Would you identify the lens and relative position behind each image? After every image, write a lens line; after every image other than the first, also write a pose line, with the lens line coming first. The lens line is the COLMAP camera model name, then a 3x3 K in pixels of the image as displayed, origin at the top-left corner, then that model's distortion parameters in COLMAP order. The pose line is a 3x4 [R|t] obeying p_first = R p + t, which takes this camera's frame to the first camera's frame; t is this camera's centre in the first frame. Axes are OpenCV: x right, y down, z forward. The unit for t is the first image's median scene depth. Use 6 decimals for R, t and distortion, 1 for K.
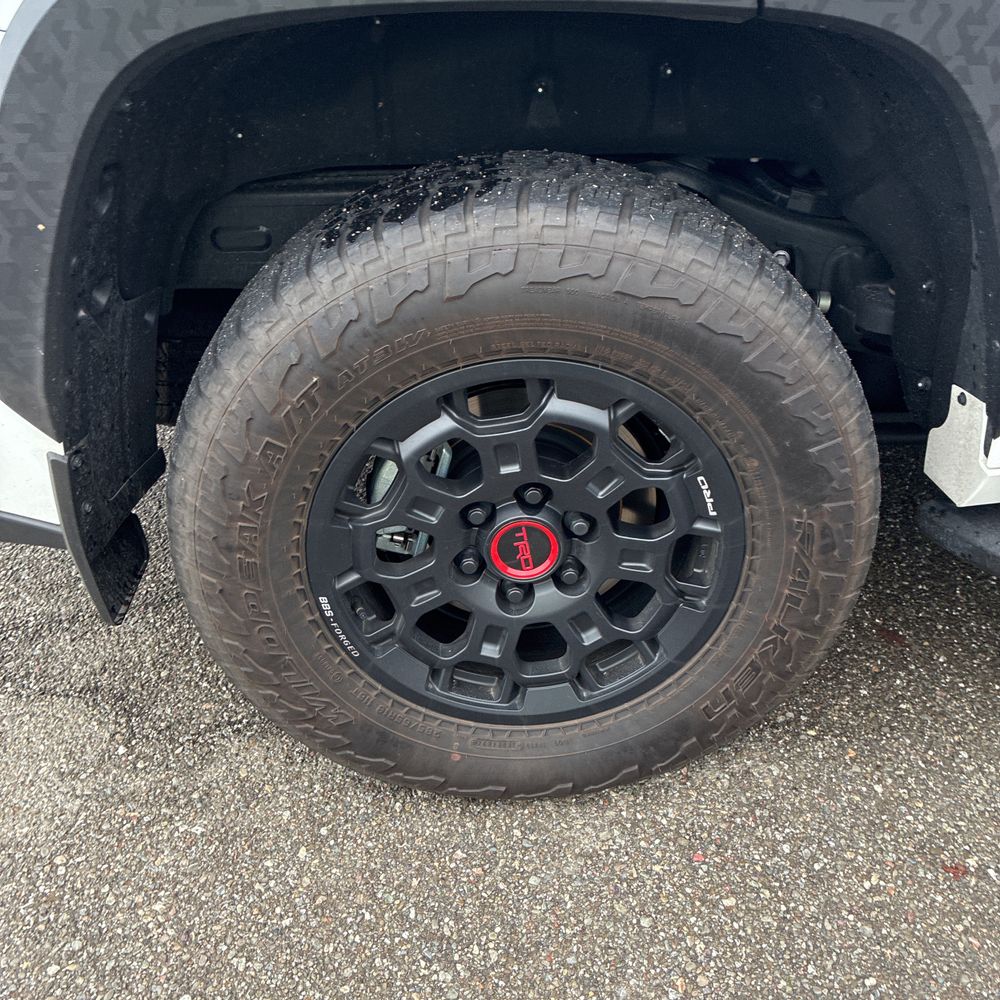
lens RADIAL K [[1019.5, 0, 500.0], [0, 1019.5, 500.0], [0, 0, 1]] dist [0.033591, -0.026338]
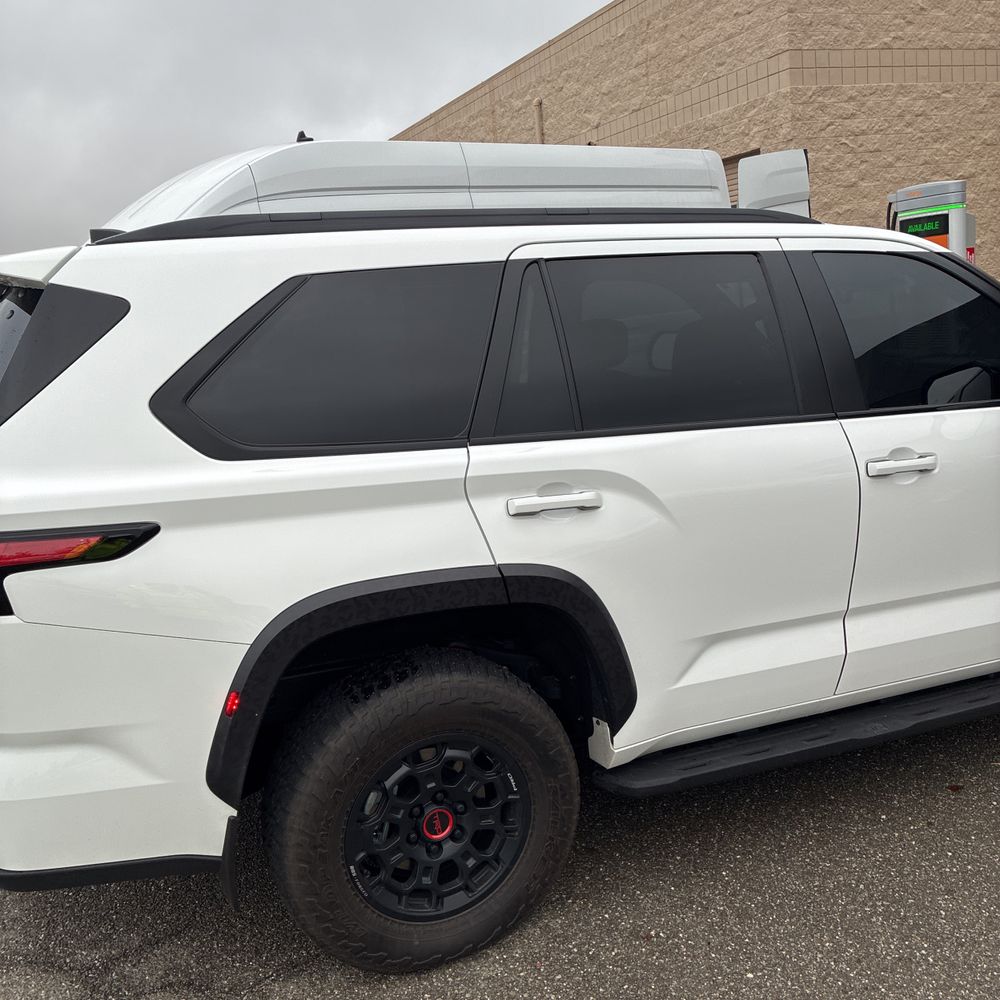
lens RADIAL K [[1032.6, 0, 475.7], [0, 1032.6, 497.2], [0, 0, 1]] dist [0.015661, 0.001066]
pose [[0.931092, -0.087088, 0.354236, -0.620873], [0.205911, 0.927058, -0.313312, 0.110057], [-0.301111, 0.364663, 0.881109, -1.224009]]
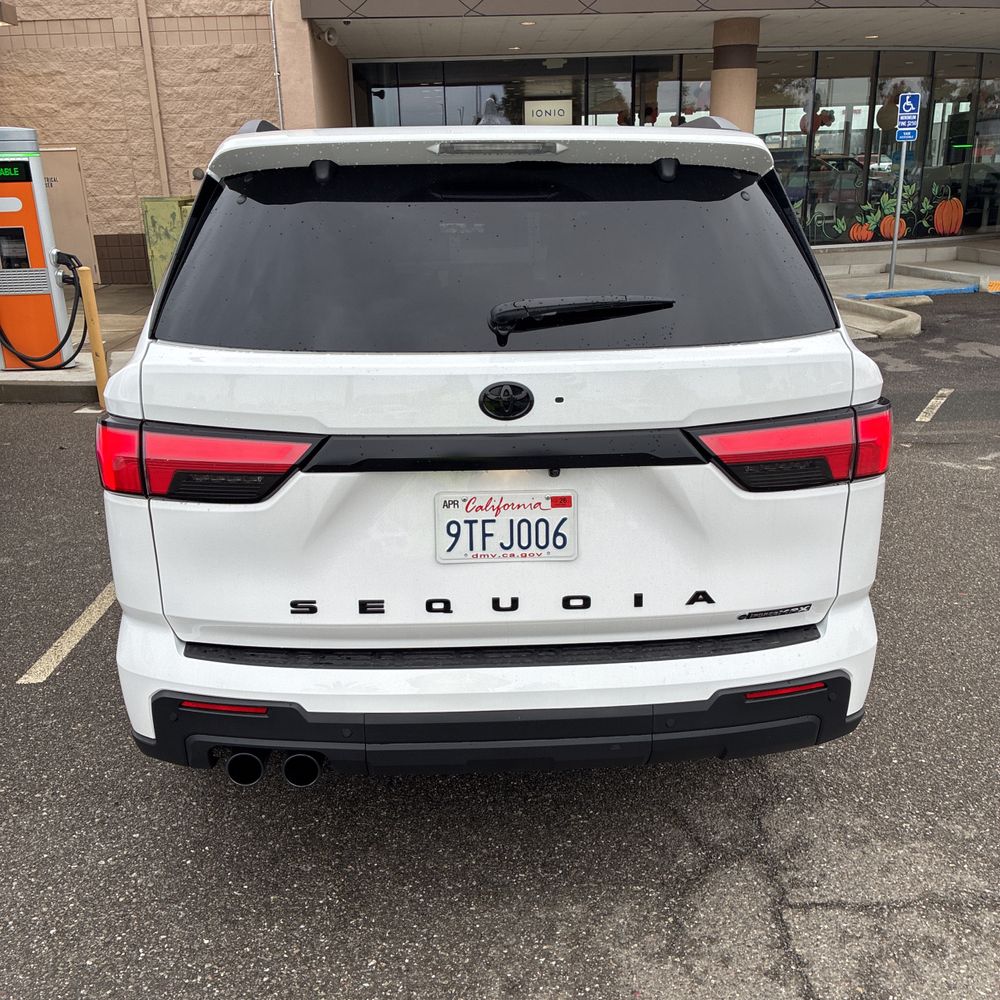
lens RADIAL K [[1019.5, 0, 500.0], [0, 1019.5, 500.0], [0, 0, 1]] dist [0.033591, -0.026338]
pose [[-0.025311, -0.233795, 0.971956, -2.753907], [0.514645, 0.830482, 0.213167, -1.233337], [-0.857029, 0.505608, 0.099302, 1.229087]]
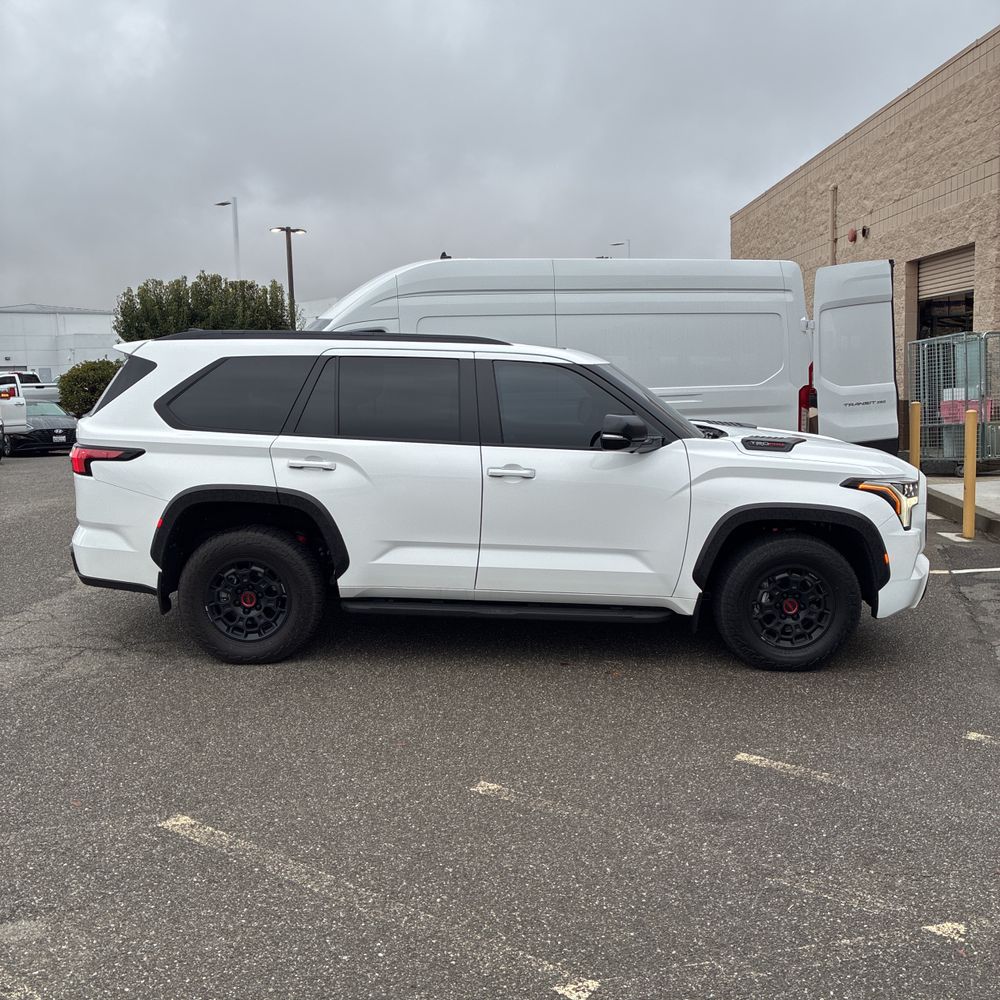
lens RADIAL K [[1009.2, 0, 468.1], [0, 1009.2, 466.8], [0, 0, 1]] dist [0.052348, -0.023958]
pose [[0.998000, 0.046991, -0.042282, 1.260400], [-0.060104, 0.912572, -0.404475, 1.378940], [0.019578, 0.406207, 0.913571, -3.713205]]
